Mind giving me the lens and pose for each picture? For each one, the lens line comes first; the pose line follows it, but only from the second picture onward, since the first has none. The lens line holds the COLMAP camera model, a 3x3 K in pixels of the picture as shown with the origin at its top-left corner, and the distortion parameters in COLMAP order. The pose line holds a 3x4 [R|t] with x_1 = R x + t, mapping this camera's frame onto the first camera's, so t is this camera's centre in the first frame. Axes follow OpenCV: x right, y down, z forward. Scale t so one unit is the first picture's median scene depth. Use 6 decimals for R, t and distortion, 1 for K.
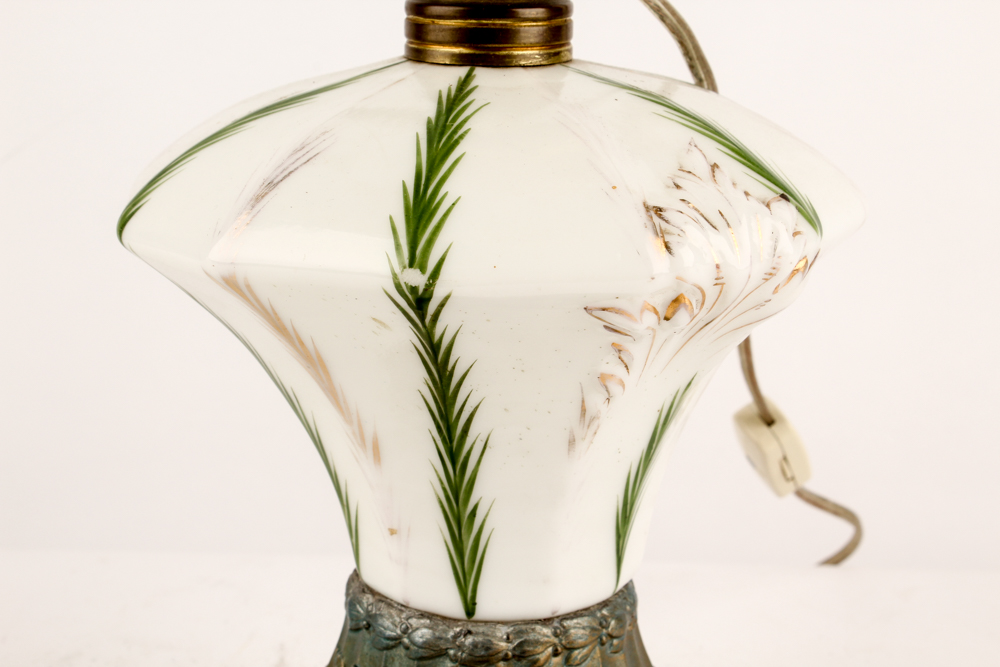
lens RADIAL K [[1966.9, 0, 497.7], [0, 1966.9, 332.6], [0, 0, 1]] dist [0.030918, 0.000000]
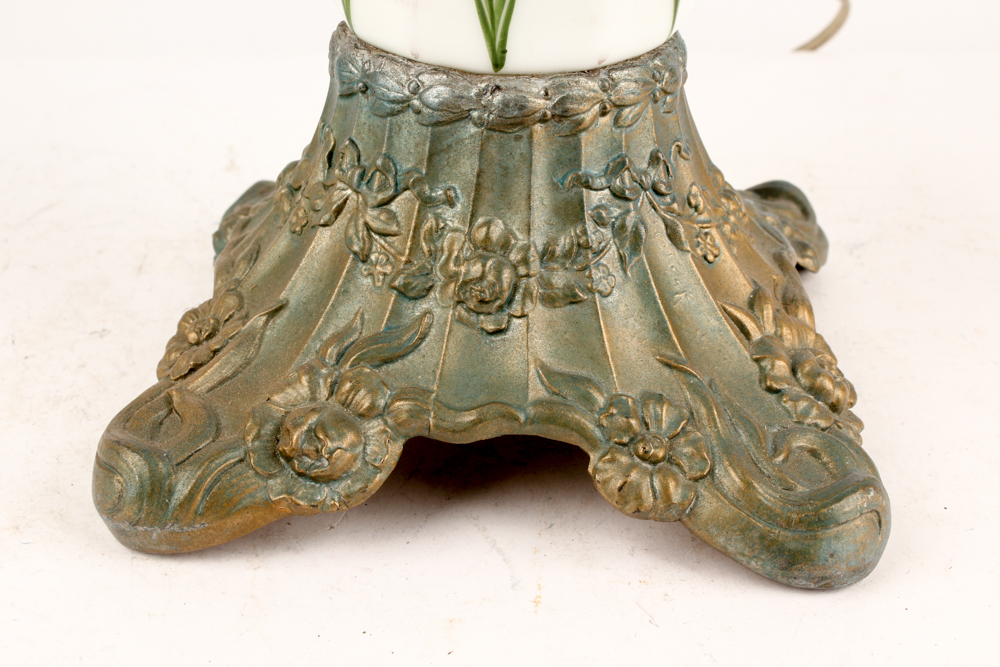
lens RADIAL K [[1767.5, 0, 502.1], [0, 1767.5, 331.6], [0, 0, 1]] dist [0.200102, 0.000000]
pose [[0.997467, -0.033736, 0.062626, -0.060659], [0.017867, 0.970981, 0.238487, 0.074791], [-0.068854, -0.236764, 0.969124, 0.268632]]
